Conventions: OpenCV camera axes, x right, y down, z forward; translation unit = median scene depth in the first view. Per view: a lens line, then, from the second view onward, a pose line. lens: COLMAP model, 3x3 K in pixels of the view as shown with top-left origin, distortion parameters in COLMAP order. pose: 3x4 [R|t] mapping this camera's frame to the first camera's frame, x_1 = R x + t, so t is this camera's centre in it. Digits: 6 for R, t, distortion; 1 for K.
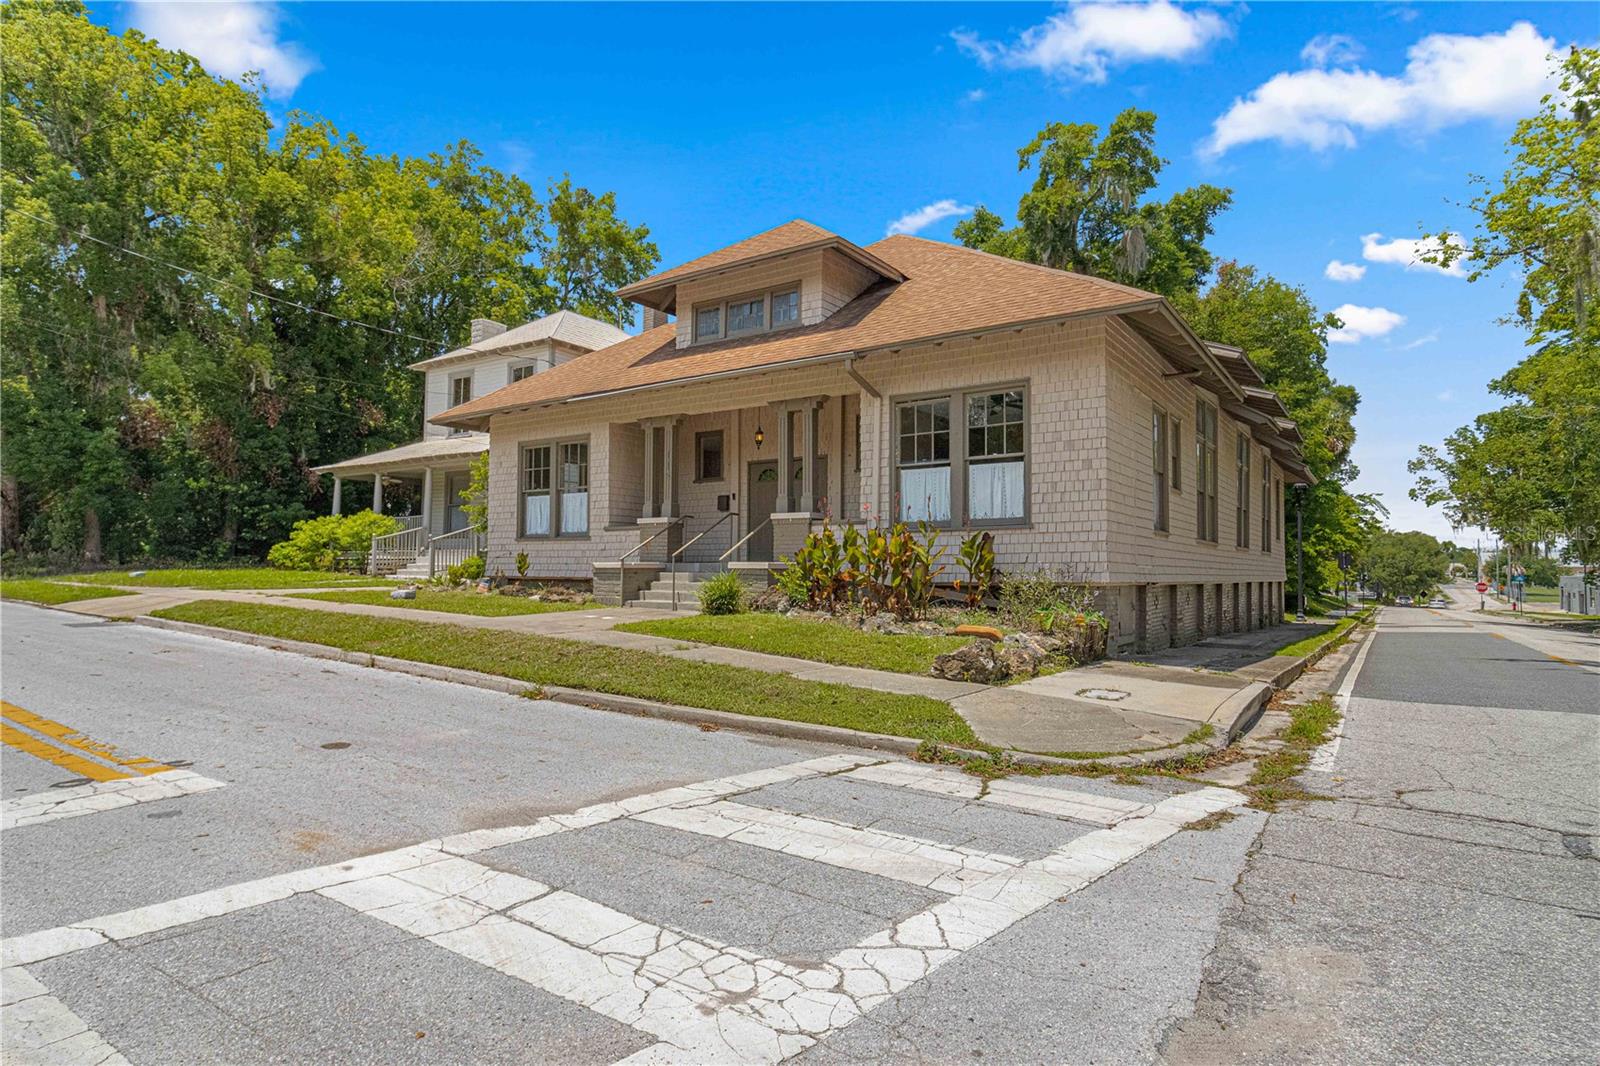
lens RADIAL K [[911.9, 0, 773.7], [0, 911.9, 535.8], [0, 0, 1]] dist [-0.000213, -0.000317]
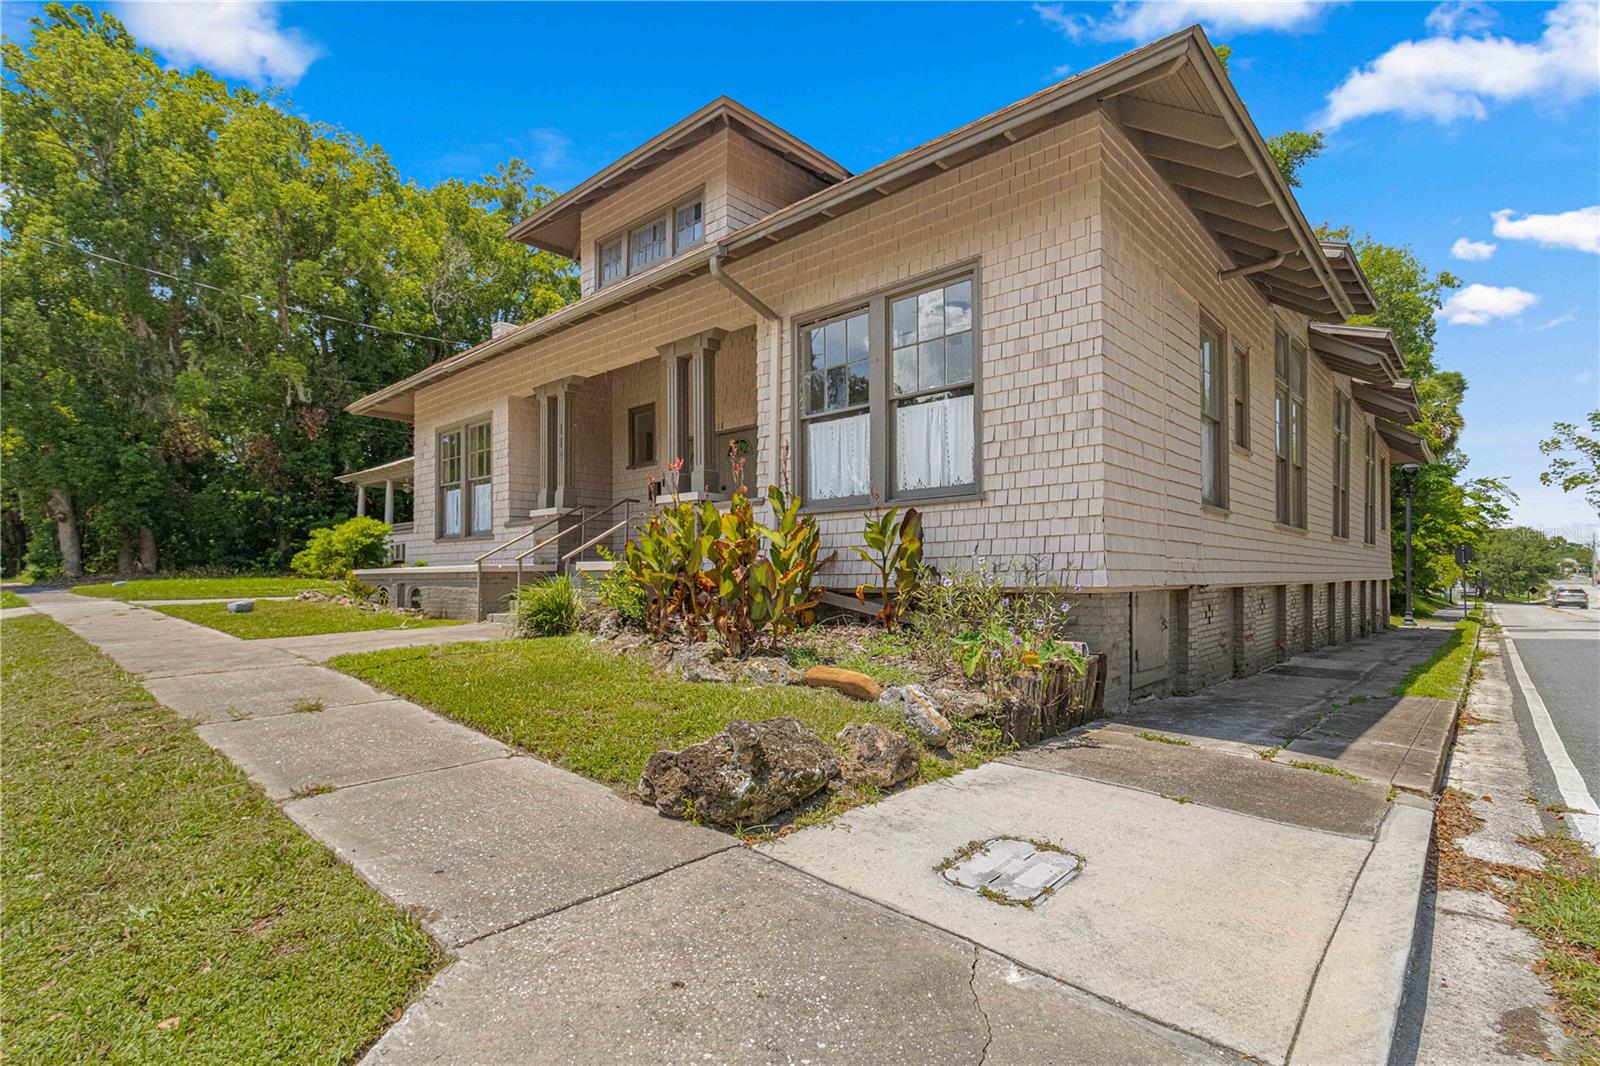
lens RADIAL K [[790.3, 0, 776.7], [0, 790.3, 565.6], [0, 0, 1]] dist [0.001683, 0.000171]
pose [[0.990858, -0.012442, -0.134335, 0.163263], [0.016103, 0.999527, 0.026198, 0.015188], [0.133945, -0.028121, 0.990590, 0.340524]]
